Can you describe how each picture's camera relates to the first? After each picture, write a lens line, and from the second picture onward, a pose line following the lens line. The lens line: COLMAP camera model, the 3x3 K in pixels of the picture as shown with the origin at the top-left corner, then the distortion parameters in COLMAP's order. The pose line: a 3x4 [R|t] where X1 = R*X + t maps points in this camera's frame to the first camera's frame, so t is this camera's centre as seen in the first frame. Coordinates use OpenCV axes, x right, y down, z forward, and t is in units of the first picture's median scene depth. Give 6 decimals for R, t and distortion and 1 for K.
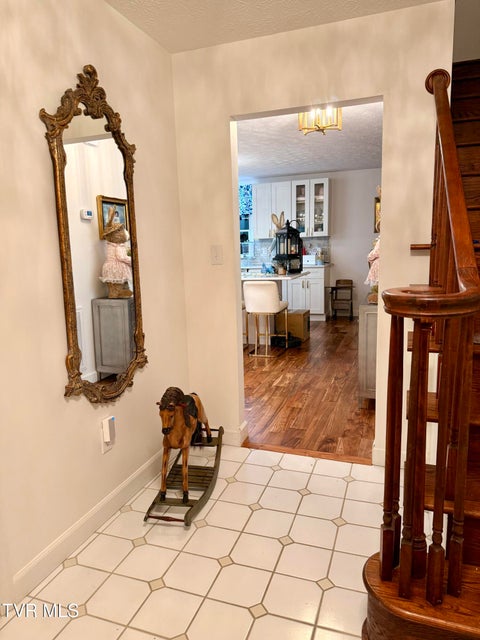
lens RADIAL K [[456.7, 0, 235.1], [0, 456.7, 318.1], [0, 0, 1]] dist [0.124339, -0.005609]
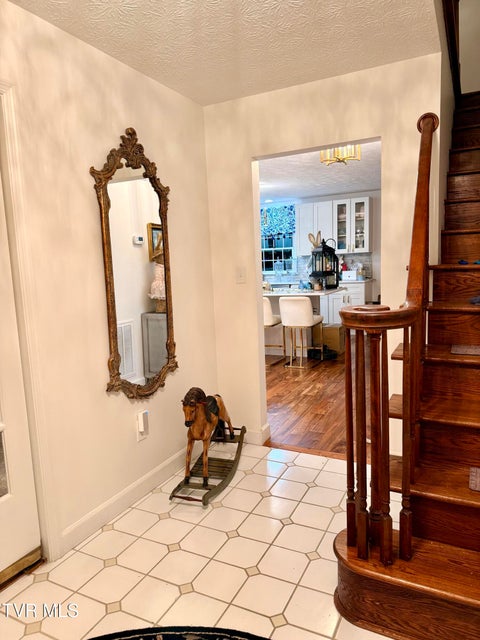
lens RADIAL K [[455.1, 0, 240.0], [0, 455.1, 320.0], [0, 0, 1]] dist [0.199751, -0.001042]
pose [[0.993286, 0.005377, -0.115558, 0.104478], [-0.008390, 0.999637, -0.025603, 0.003927], [0.115378, 0.026401, 0.992971, -0.157284]]
